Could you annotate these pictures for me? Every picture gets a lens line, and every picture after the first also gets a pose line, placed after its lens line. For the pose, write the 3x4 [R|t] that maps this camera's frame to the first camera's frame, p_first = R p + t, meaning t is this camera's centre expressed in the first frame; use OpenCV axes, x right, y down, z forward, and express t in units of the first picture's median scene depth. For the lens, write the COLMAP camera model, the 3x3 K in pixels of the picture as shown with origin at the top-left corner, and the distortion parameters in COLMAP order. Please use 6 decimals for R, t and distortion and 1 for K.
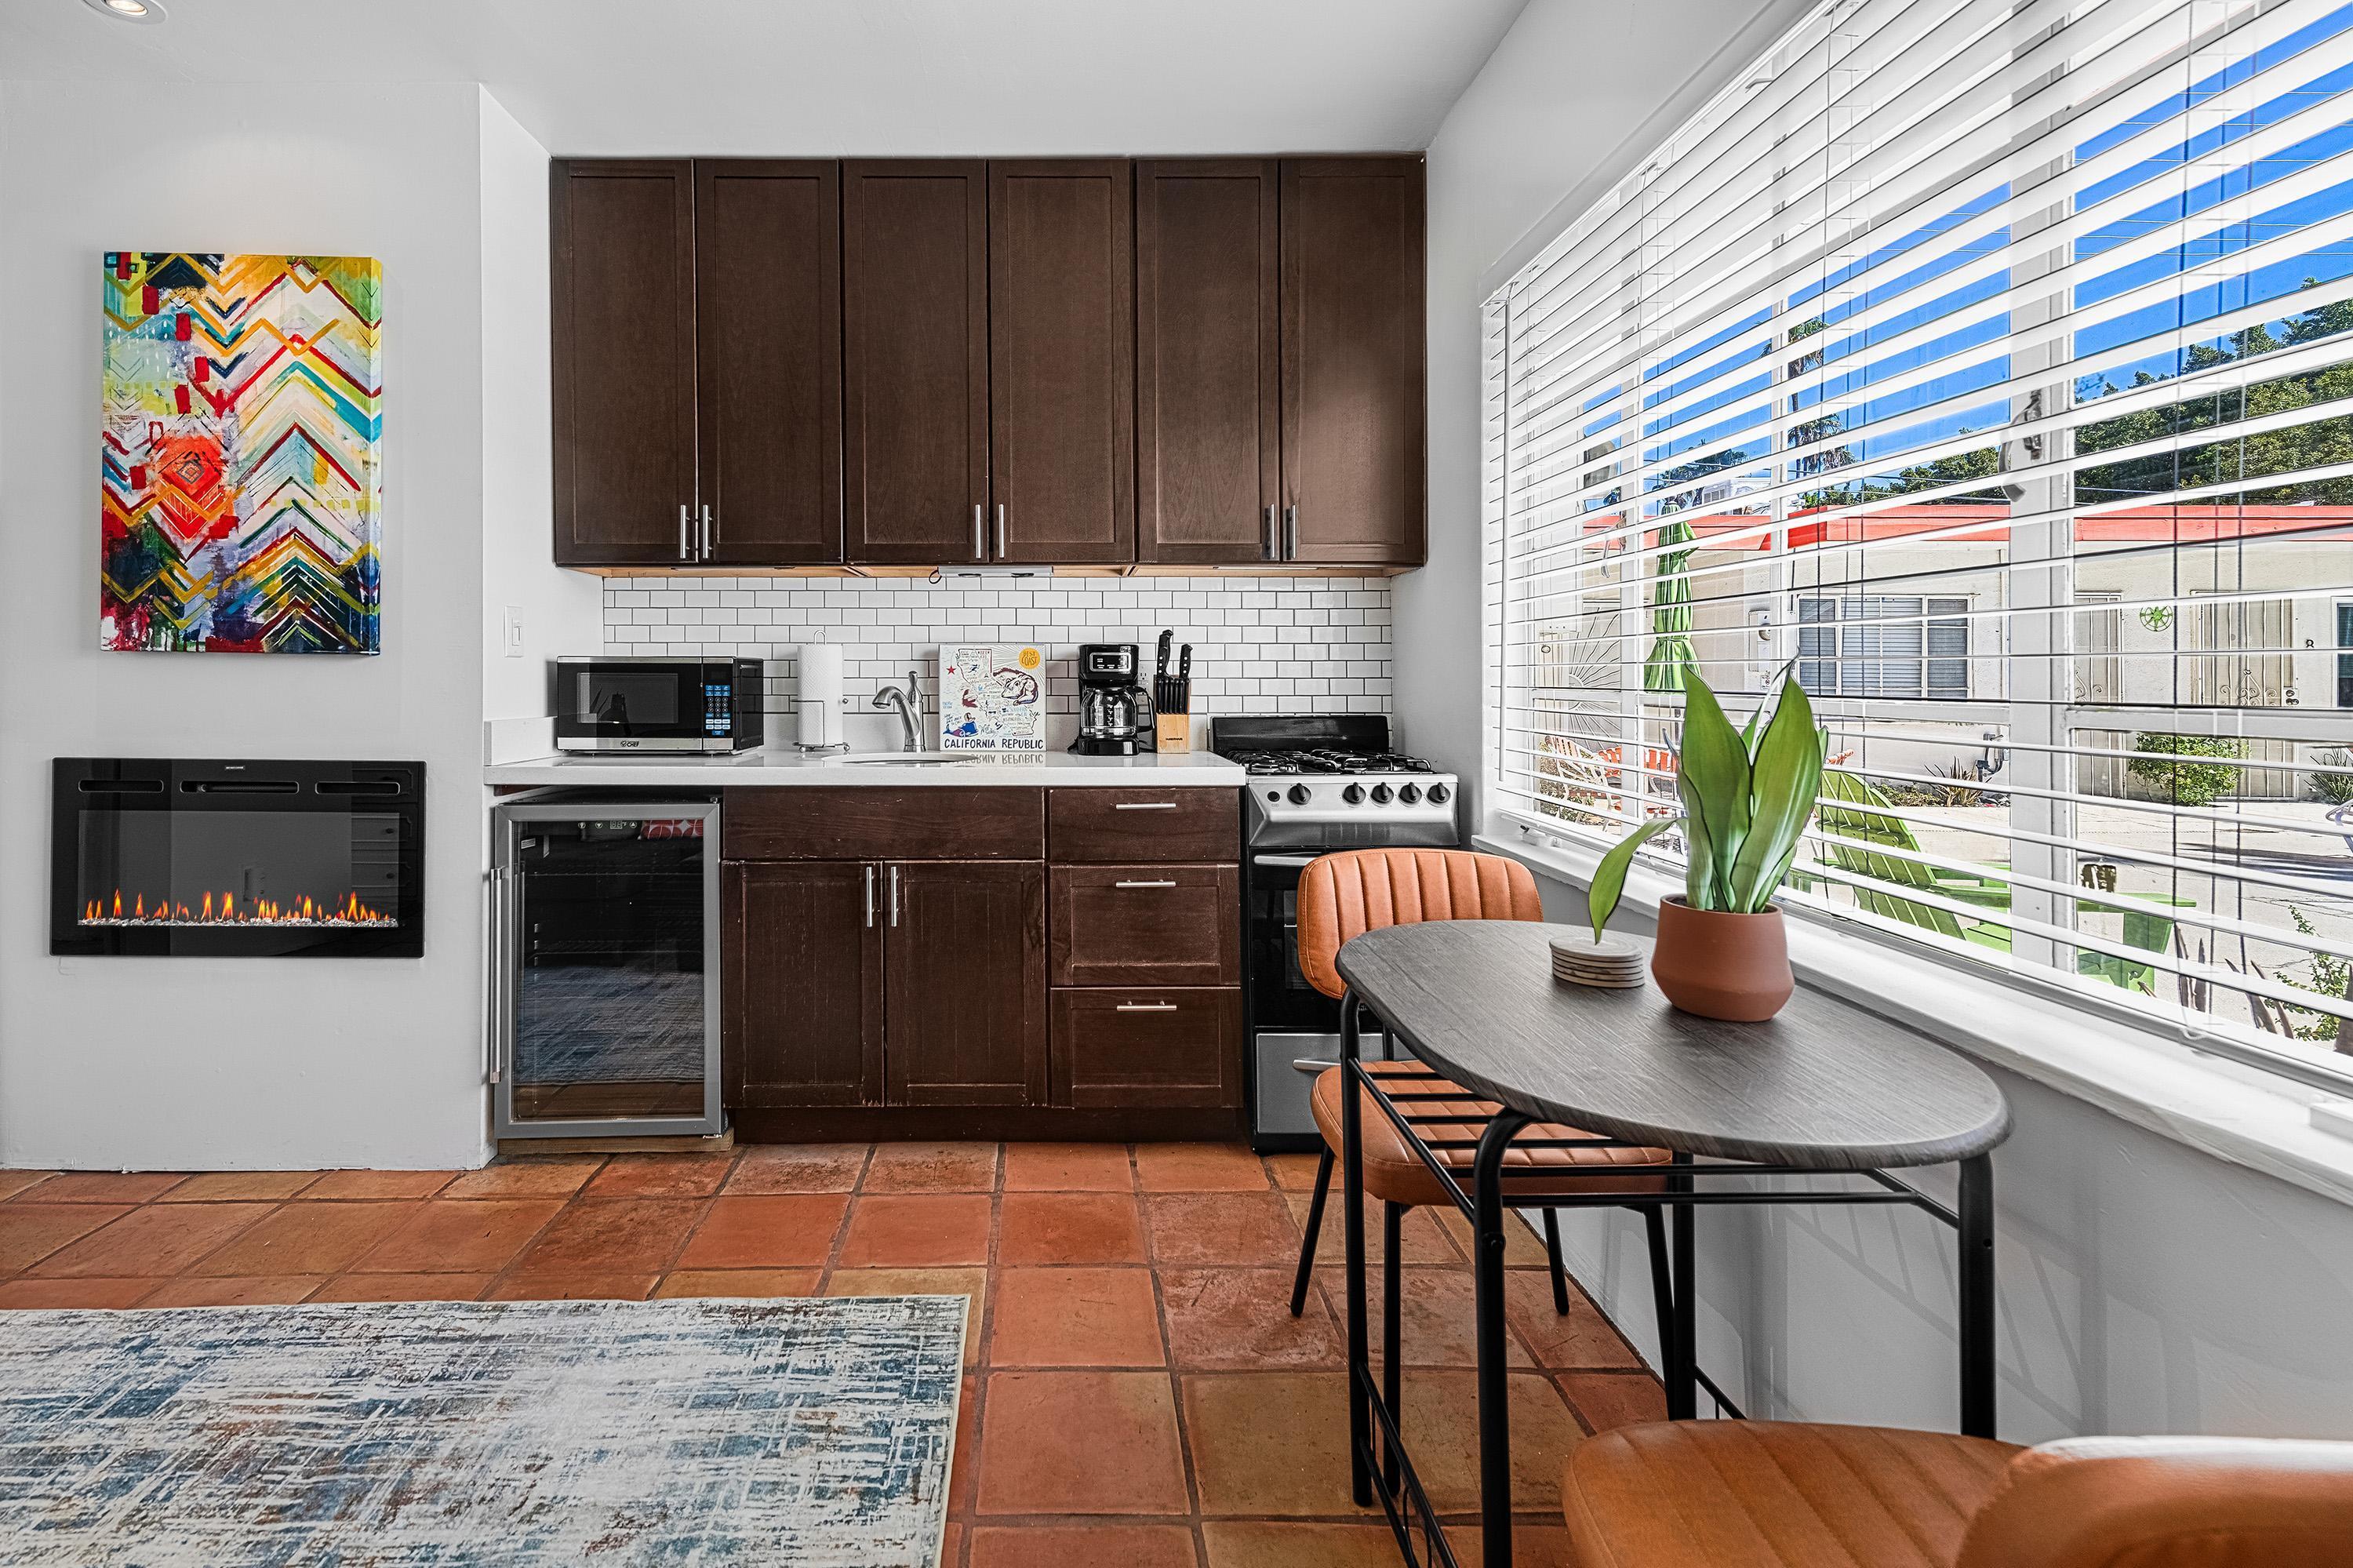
lens RADIAL K [[1089.7, 0, 1074.2], [0, 1089.7, 681.3], [0, 0, 1]] dist [0.014080, -0.003289]
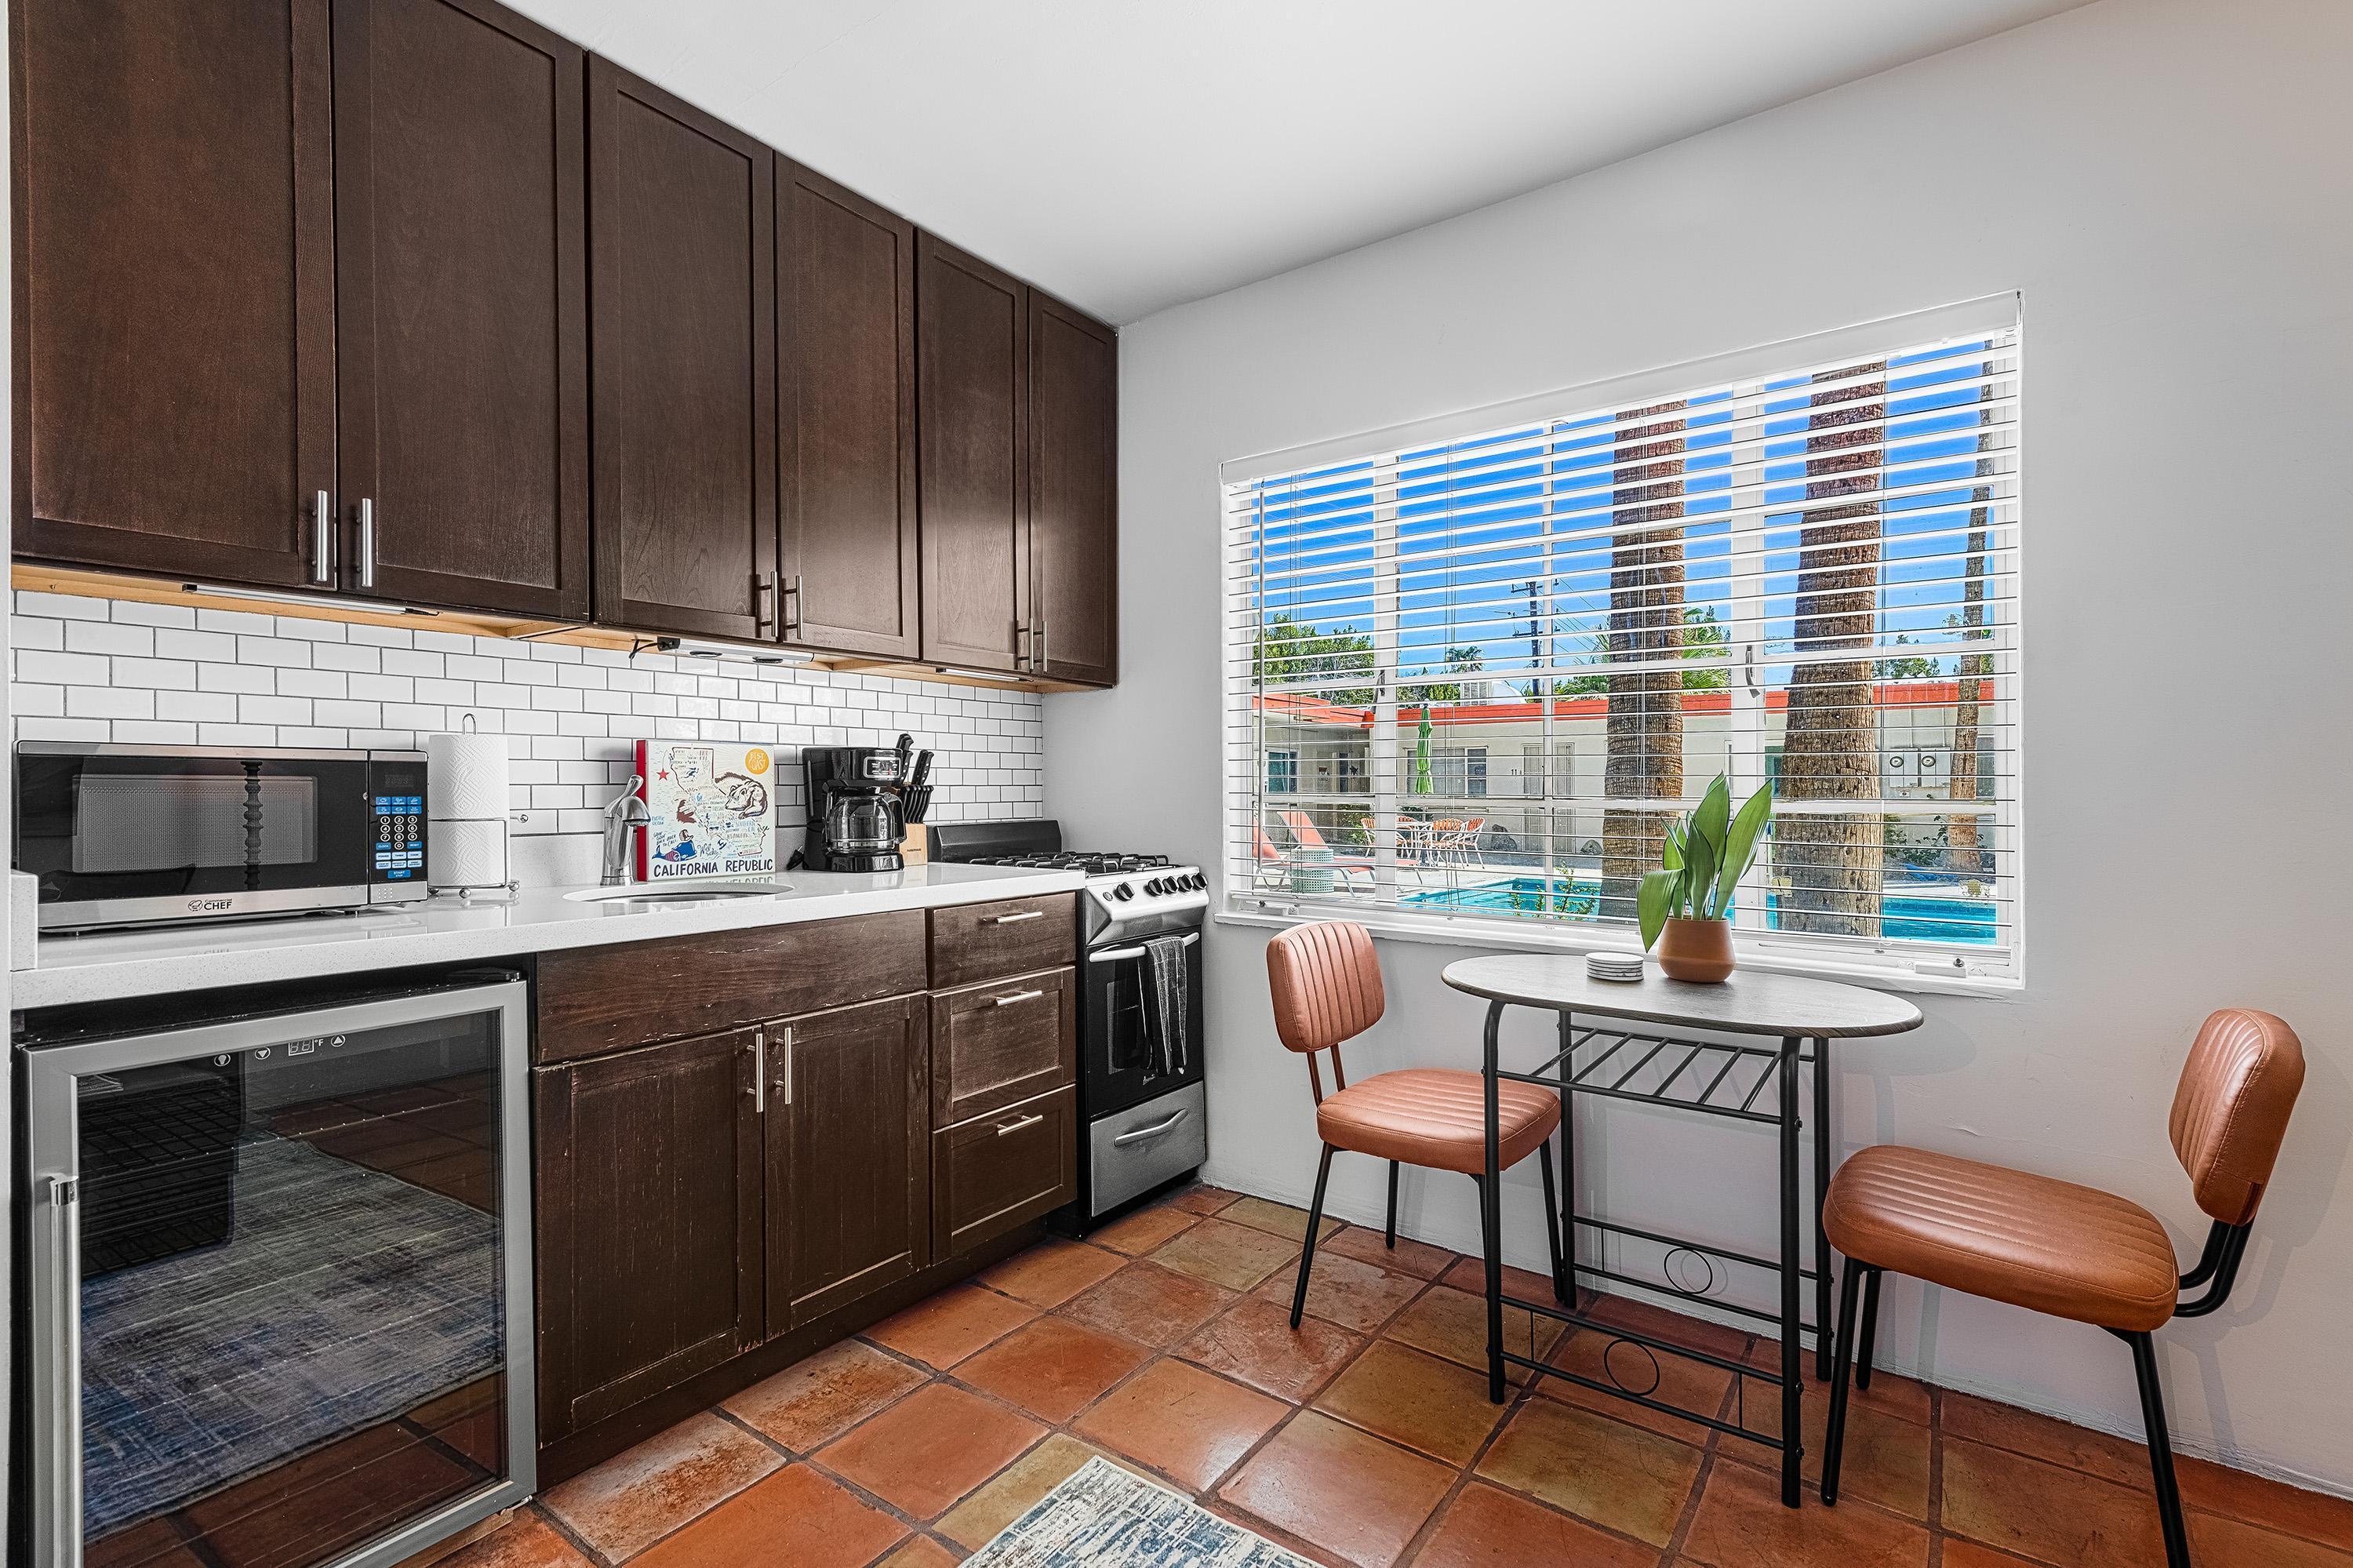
lens RADIAL K [[1071.9, 0, 1169.1], [0, 1071.9, 781.1], [0, 0, 1]] dist [0.018217, -0.005103]
pose [[0.592279, 0.003704, 0.805724, -0.630953], [-0.002887, 0.999993, -0.002475, -0.005881], [-0.805728, -0.000860, 0.592286, 0.326064]]
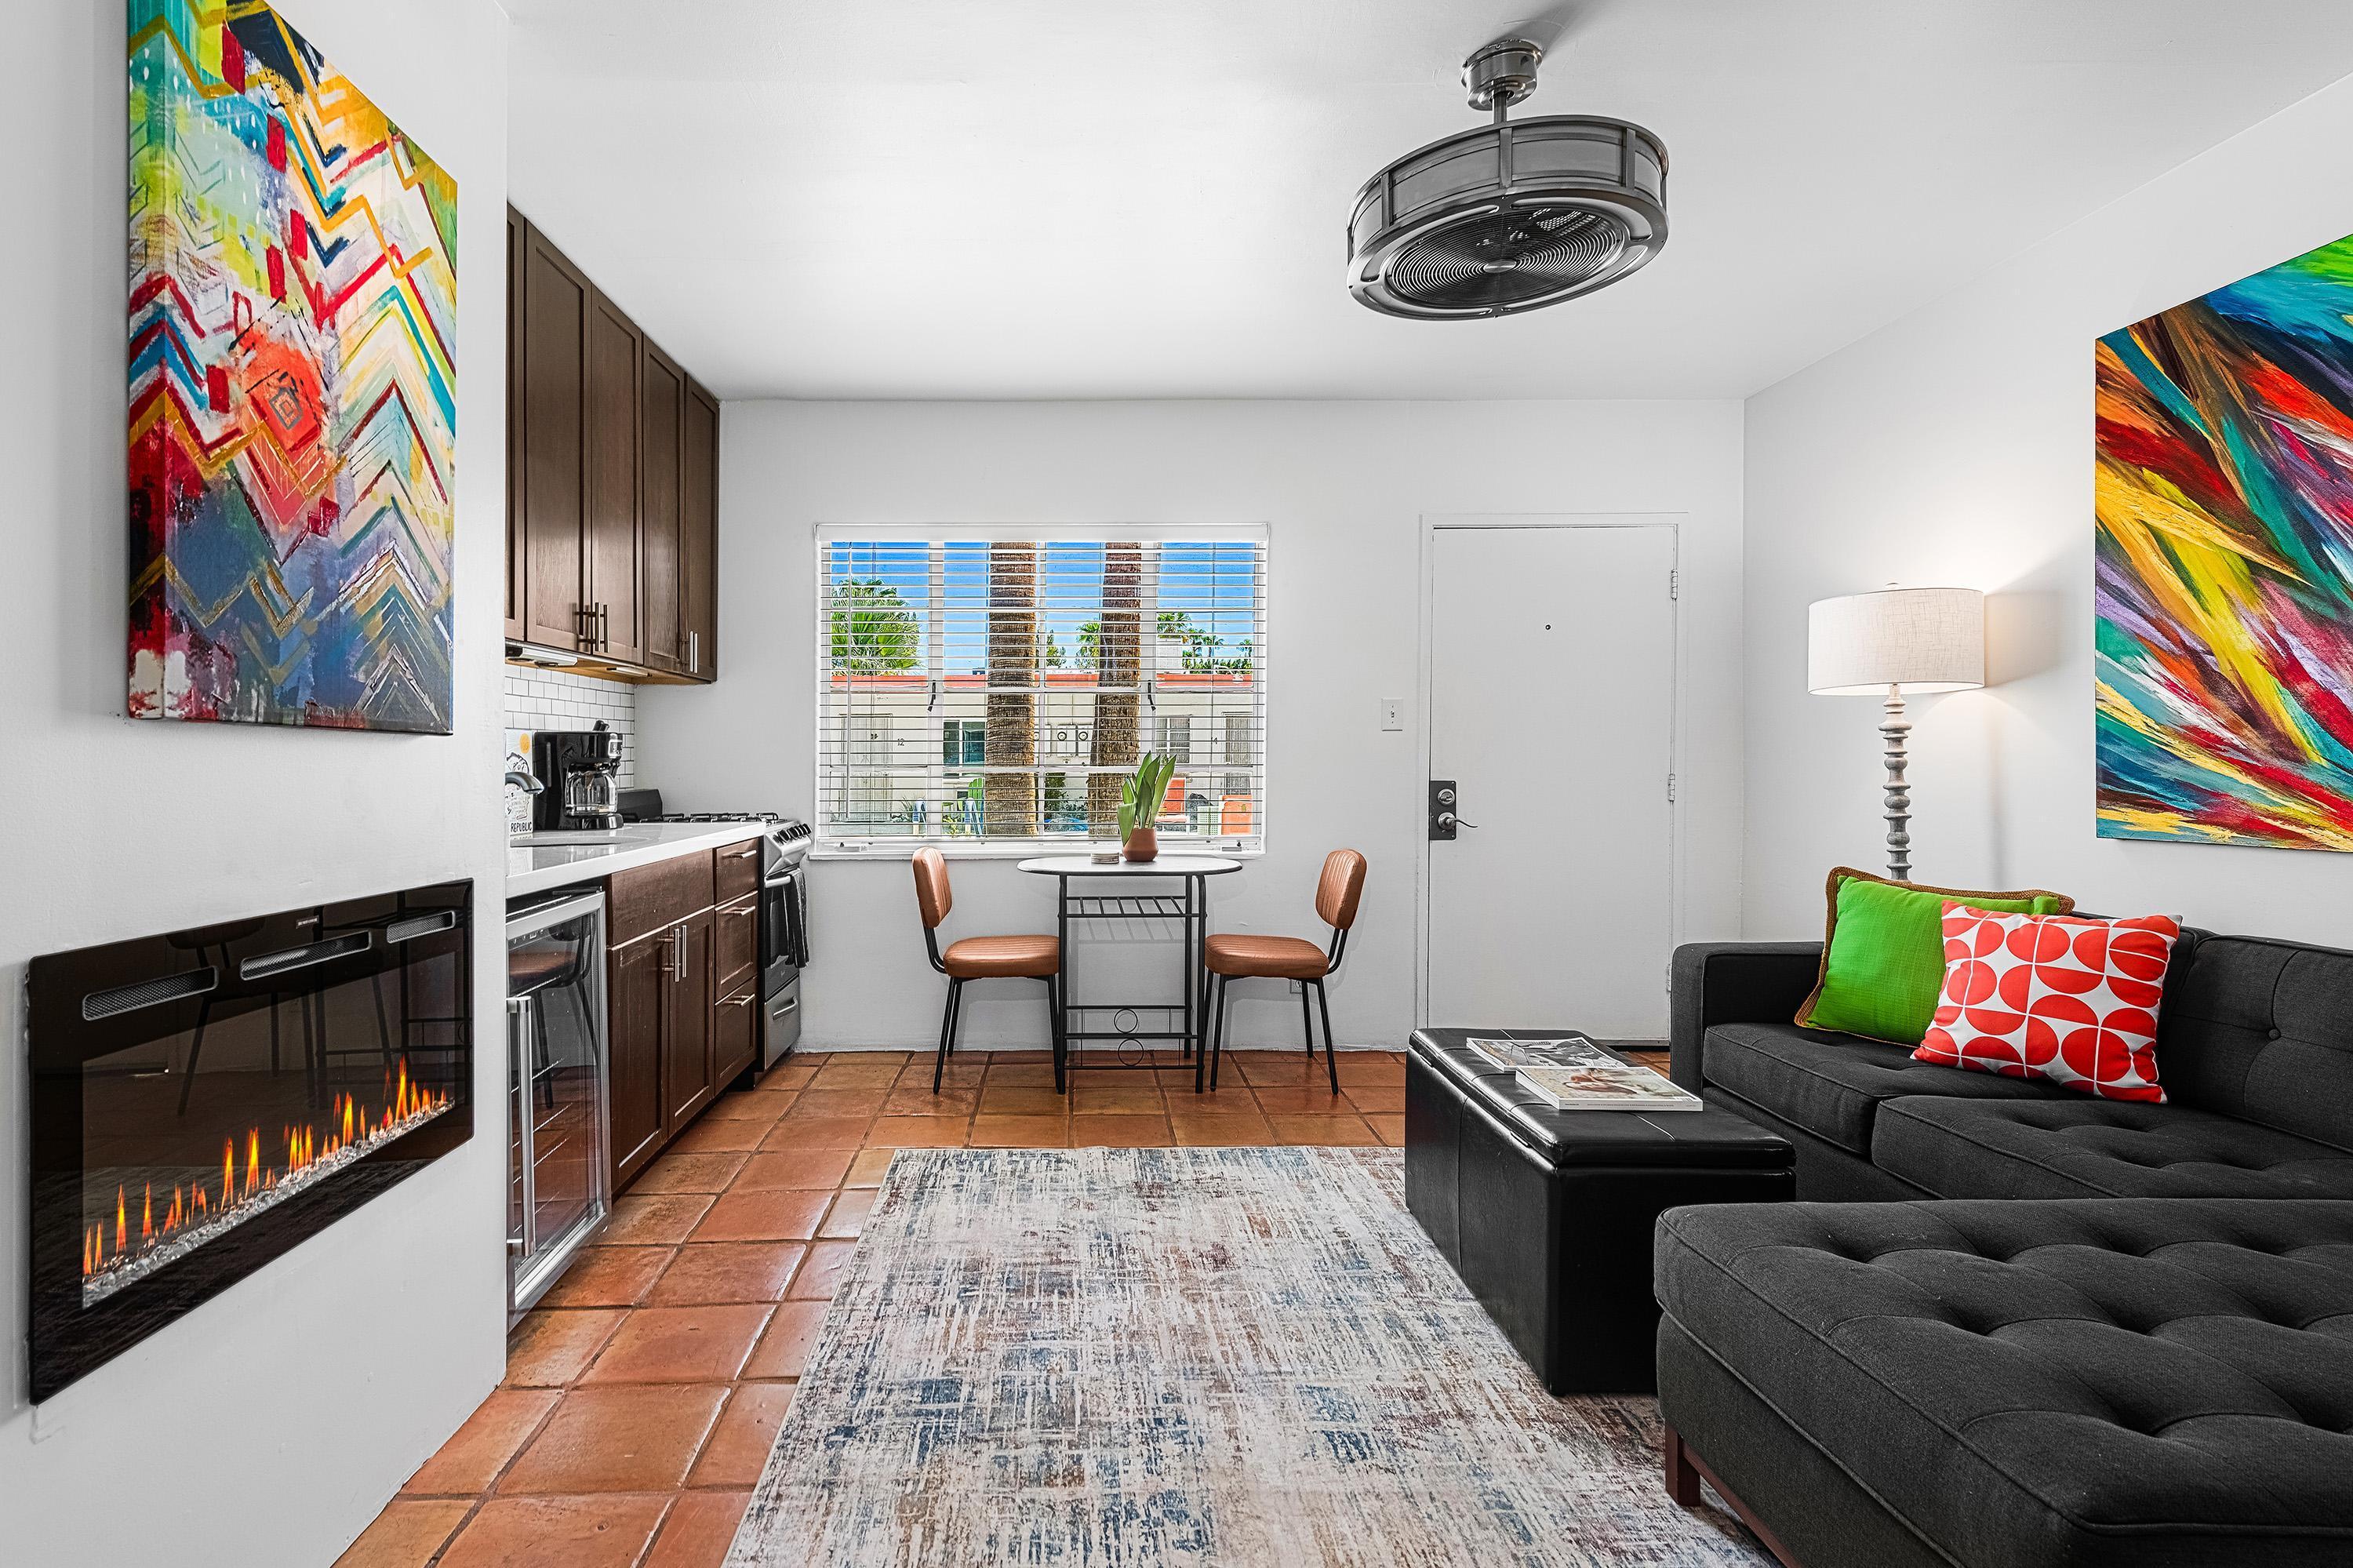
lens RADIAL K [[1162.4, 0, 1078.0], [0, 1162.4, 789.2], [0, 0, 1]] dist [0.016274, -0.005584]
pose [[-0.008953, -0.029045, 0.999538, -1.418178], [0.000228, 0.999578, 0.029048, -0.010951], [-0.999960, 0.000488, -0.008942, 0.595808]]
